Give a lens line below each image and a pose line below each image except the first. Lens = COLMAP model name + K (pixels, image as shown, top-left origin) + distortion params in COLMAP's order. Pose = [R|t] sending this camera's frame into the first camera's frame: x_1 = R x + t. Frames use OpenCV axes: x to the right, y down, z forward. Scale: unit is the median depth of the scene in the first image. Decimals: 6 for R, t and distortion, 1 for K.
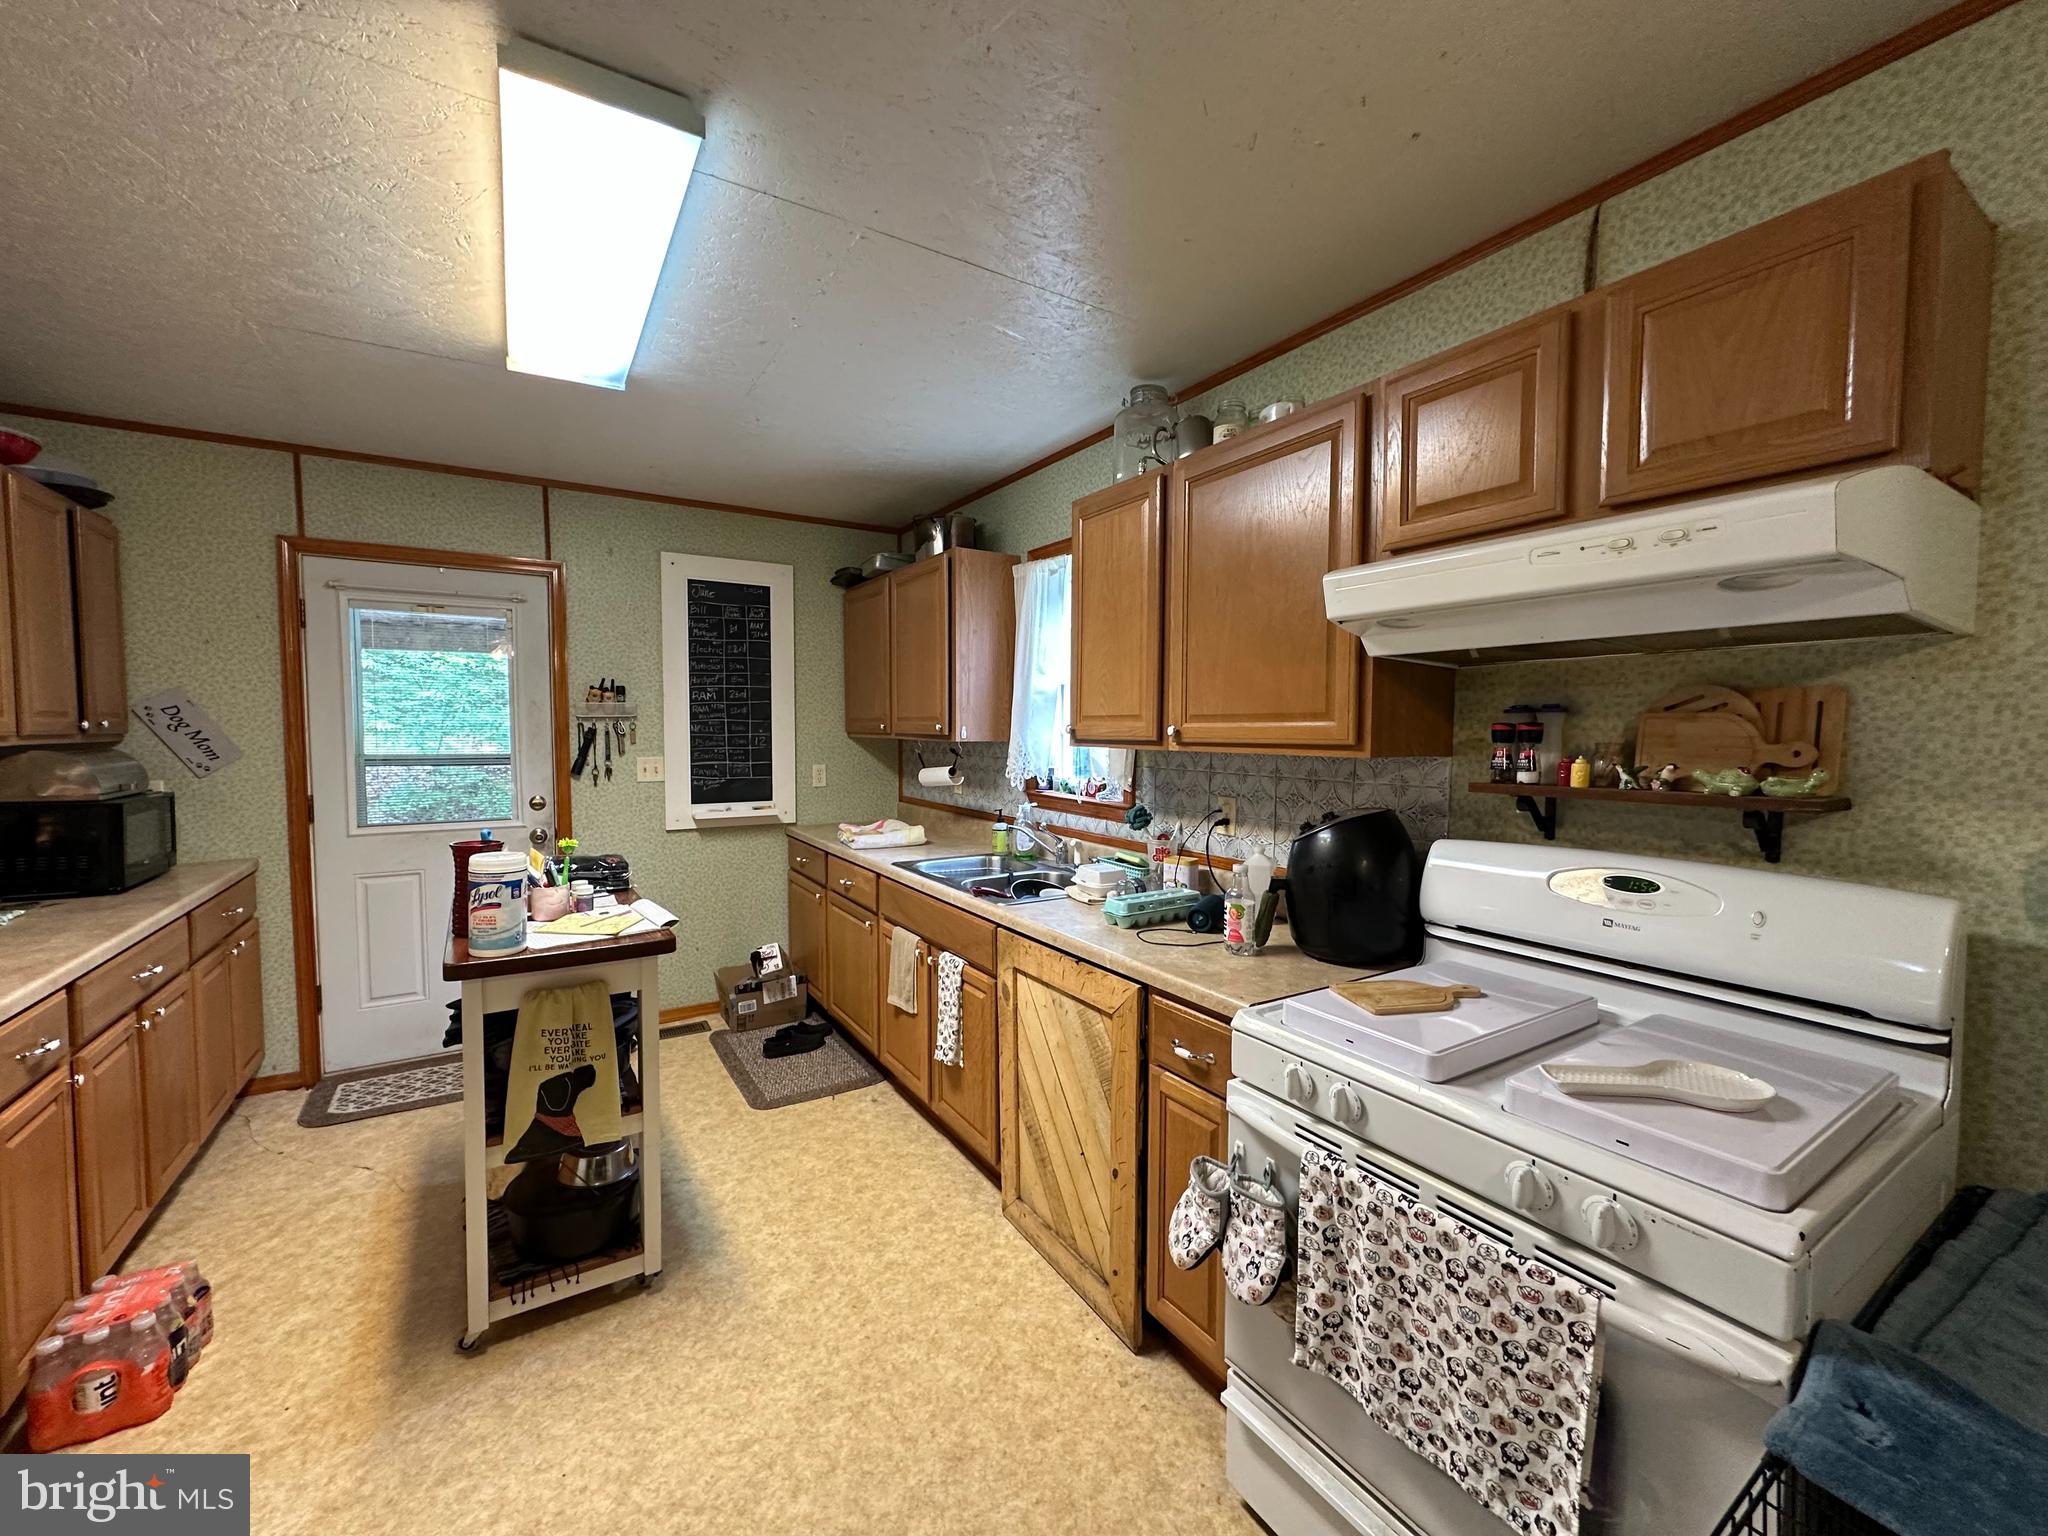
lens RADIAL K [[820.9, 0, 1026.2], [0, 820.9, 769.1], [0, 0, 1]] dist [-0.001992, 0.000591]
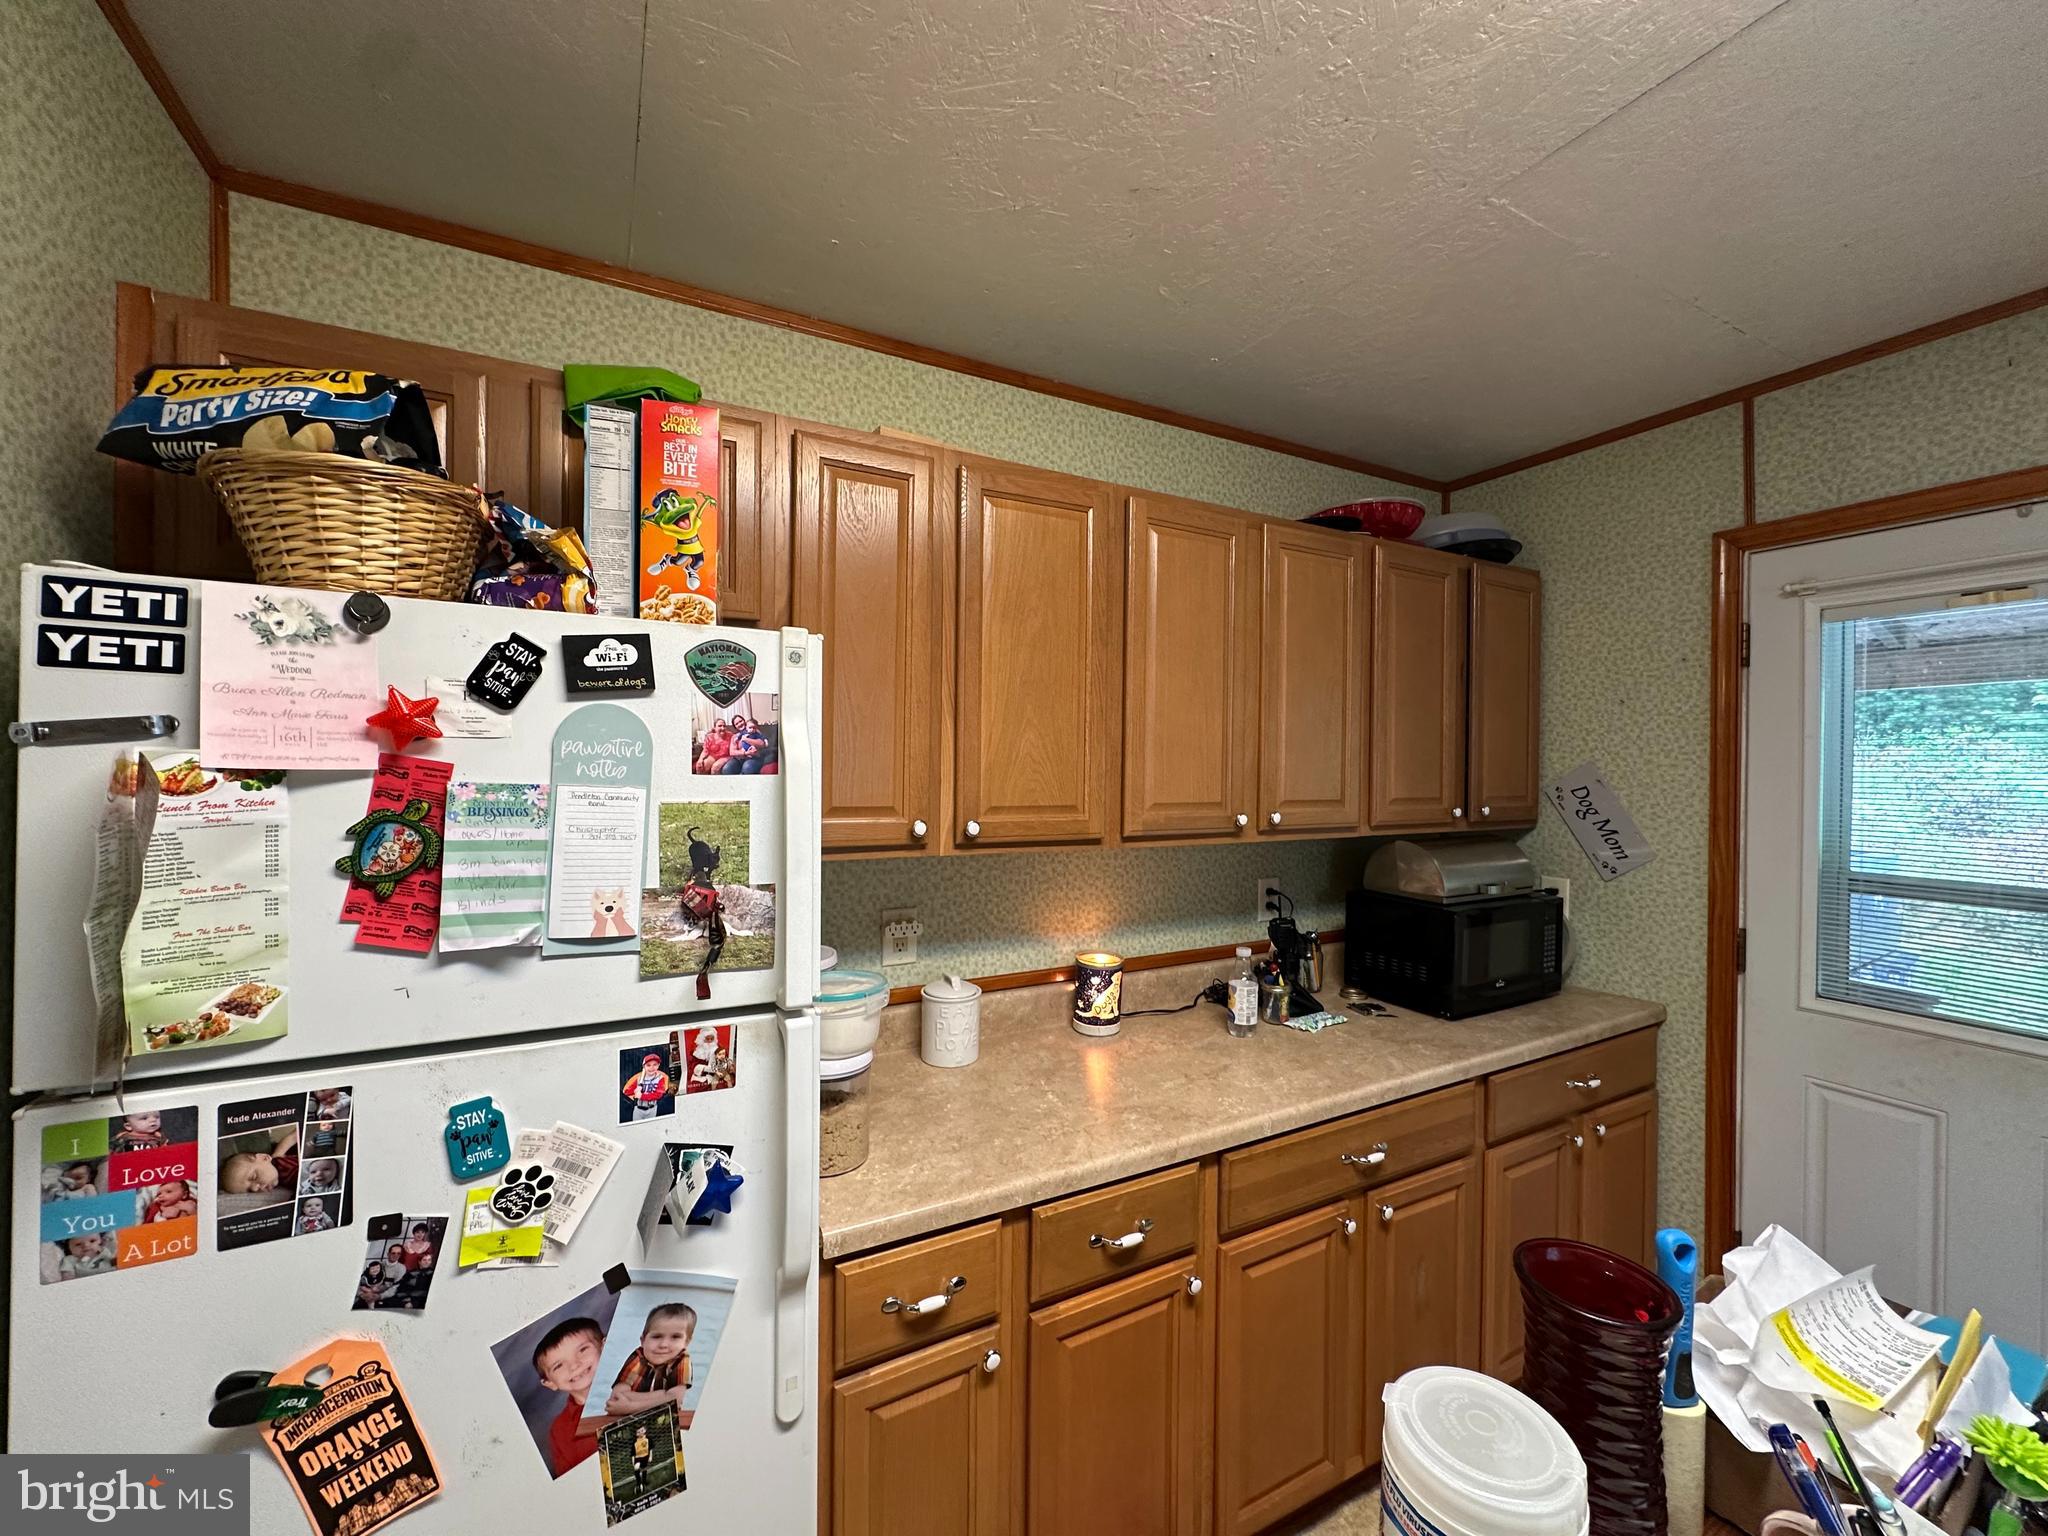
lens RADIAL K [[820.9, 0, 1014.5], [0, 820.9, 770.6], [0, 0, 1]] dist [-0.001992, 0.000591]
pose [[-0.070414, 0.001621, -0.997517, -0.298583], [-0.058941, 0.998245, 0.005783, -0.091436], [0.995775, 0.059201, -0.070195, 0.715317]]
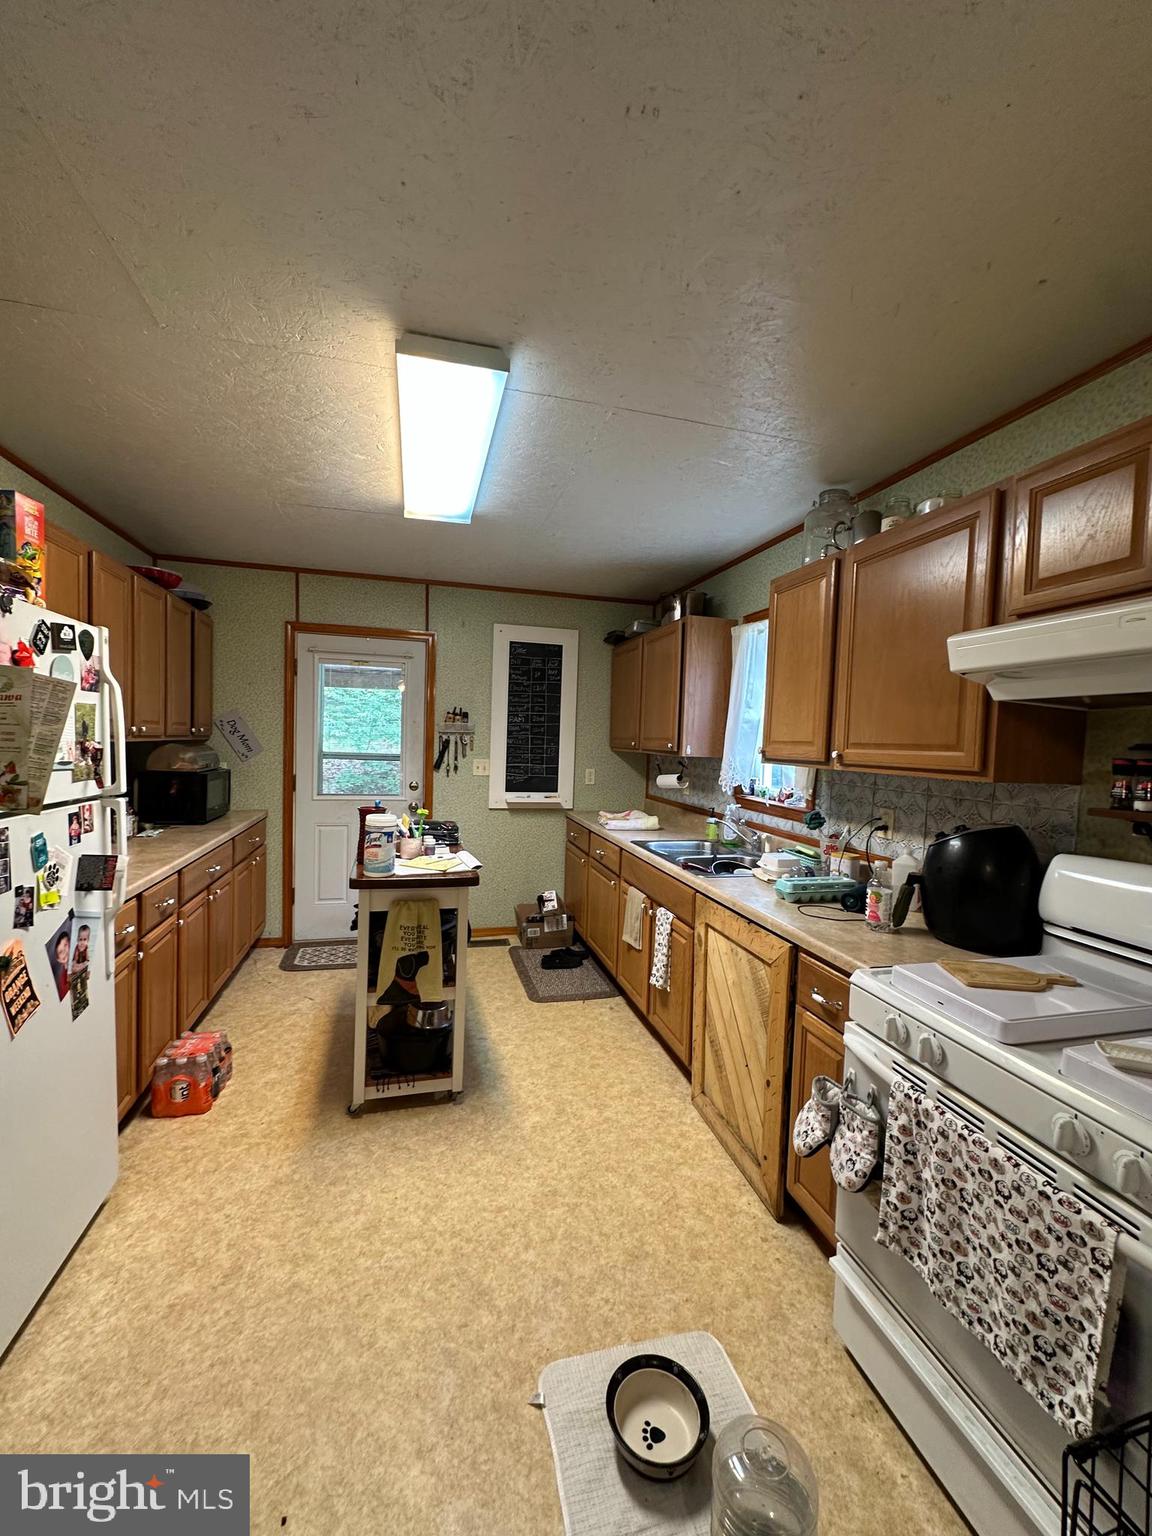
lens RADIAL K [[615.7, 0, 572.2], [0, 615.7, 768.8], [0, 0, 1]] dist [-0.001992, 0.000591]
pose [[0.953403, 0.042254, -0.298725, 0.072523], [-0.045317, 0.998967, -0.003334, -0.002366], [0.298276, 0.016716, 0.954333, -0.056363]]
